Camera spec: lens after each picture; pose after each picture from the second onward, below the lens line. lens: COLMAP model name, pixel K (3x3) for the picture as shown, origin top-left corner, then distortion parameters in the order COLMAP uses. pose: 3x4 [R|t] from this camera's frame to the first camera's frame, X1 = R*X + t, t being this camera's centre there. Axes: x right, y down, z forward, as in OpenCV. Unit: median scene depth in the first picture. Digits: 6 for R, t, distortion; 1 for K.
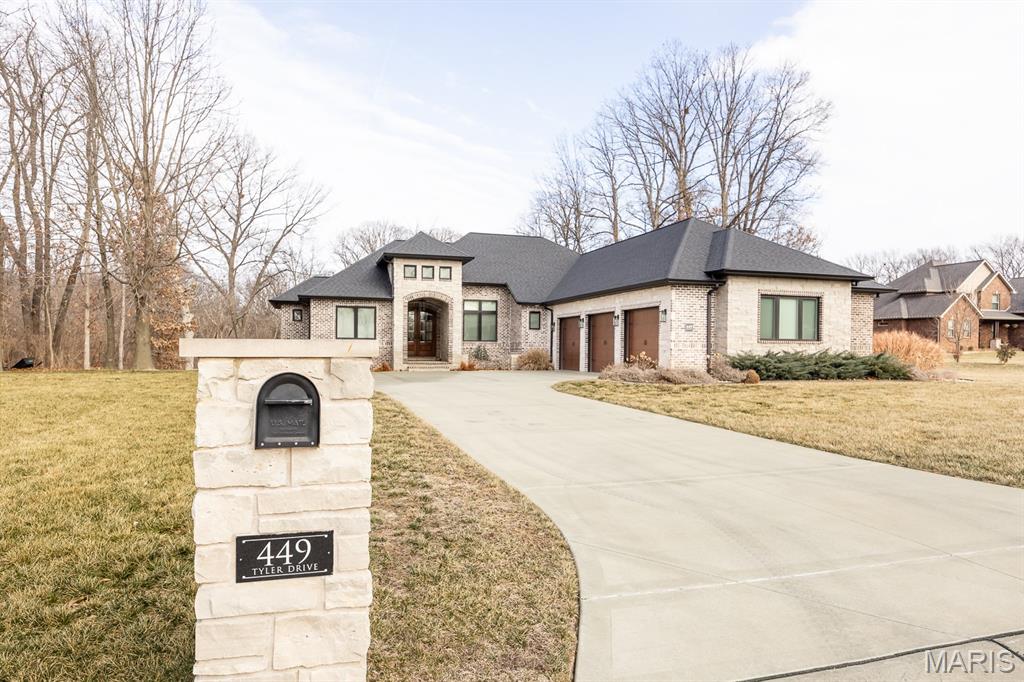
lens RADIAL K [[618.9, 0, 512.0], [0, 618.9, 341.0], [0, 0, 1]] dist [-0.001934, -0.000388]
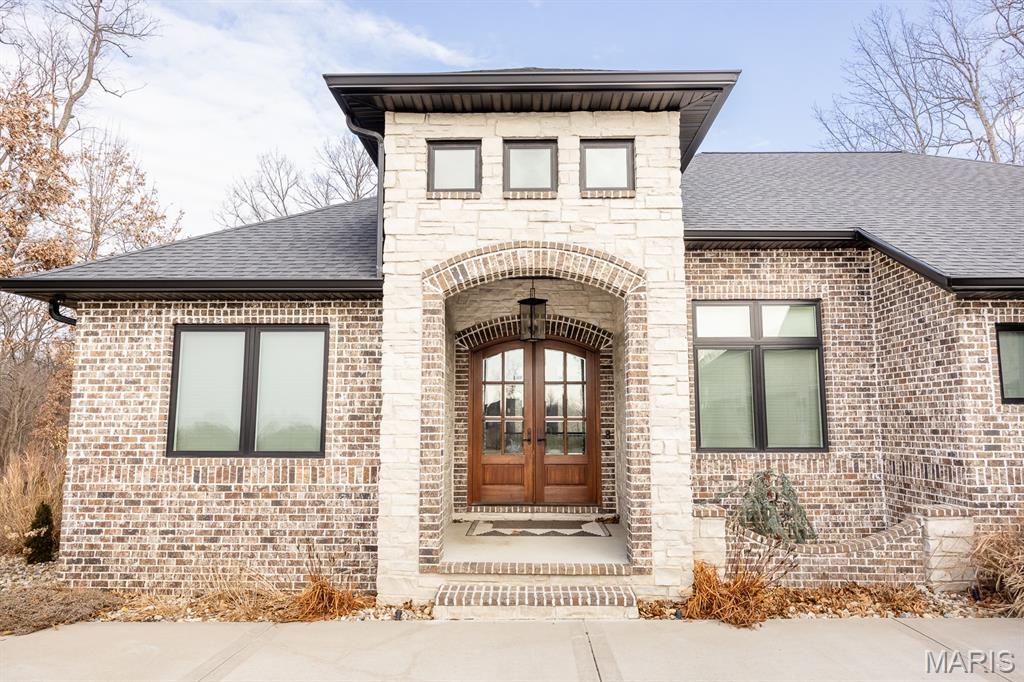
lens RADIAL K [[703.0, 0, 513.3], [0, 703.0, 325.0], [0, 0, 1]] dist [-0.004028, -0.001353]
pose [[0.946887, -0.052241, -0.317296, -0.060017], [0.010382, 0.991168, -0.132206, -0.016249], [0.321400, 0.121890, 0.939066, 0.740803]]
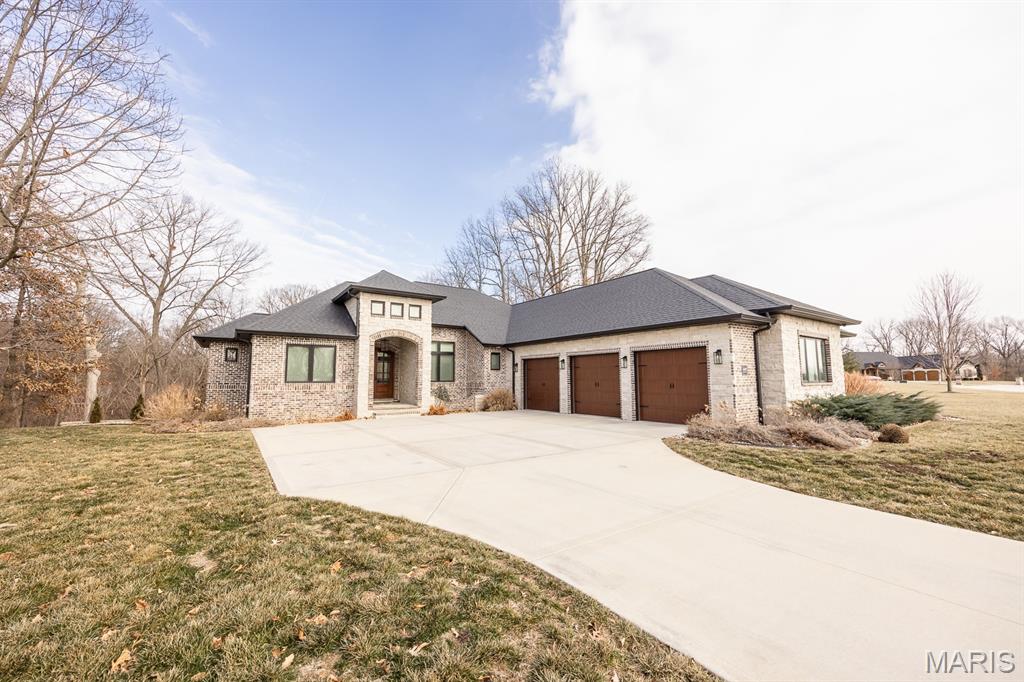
lens RADIAL K [[392.3, 0, 512.0], [0, 392.3, 341.0], [0, 0, 1]] dist [-0.008589, 0.000010]
pose [[0.954104, 0.017425, 0.298969, -0.143149], [0.007687, 0.996552, -0.082612, -0.013350], [-0.299378, 0.081118, 0.950680, 0.379197]]
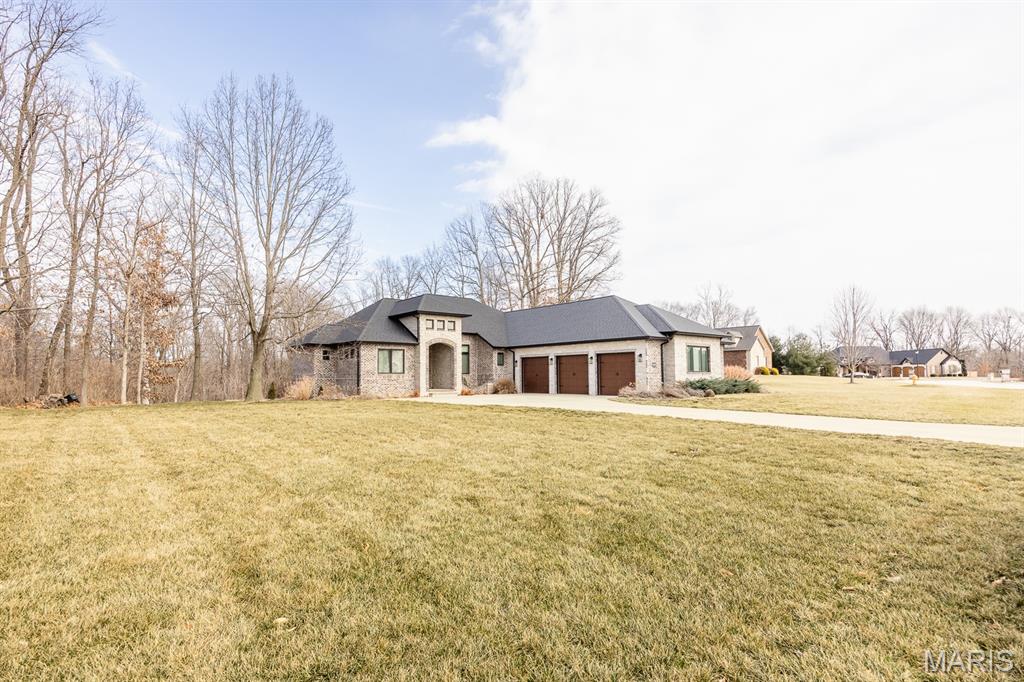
lens RADIAL K [[486.1, 0, 489.2], [0, 486.1, 345.6], [0, 0, 1]] dist [-0.000678, -0.000215]
pose [[0.936992, 0.008839, 0.349238, -0.405940], [0.009527, 0.998661, -0.050837, -0.007847], [-0.349220, 0.050962, 0.935654, -0.055020]]
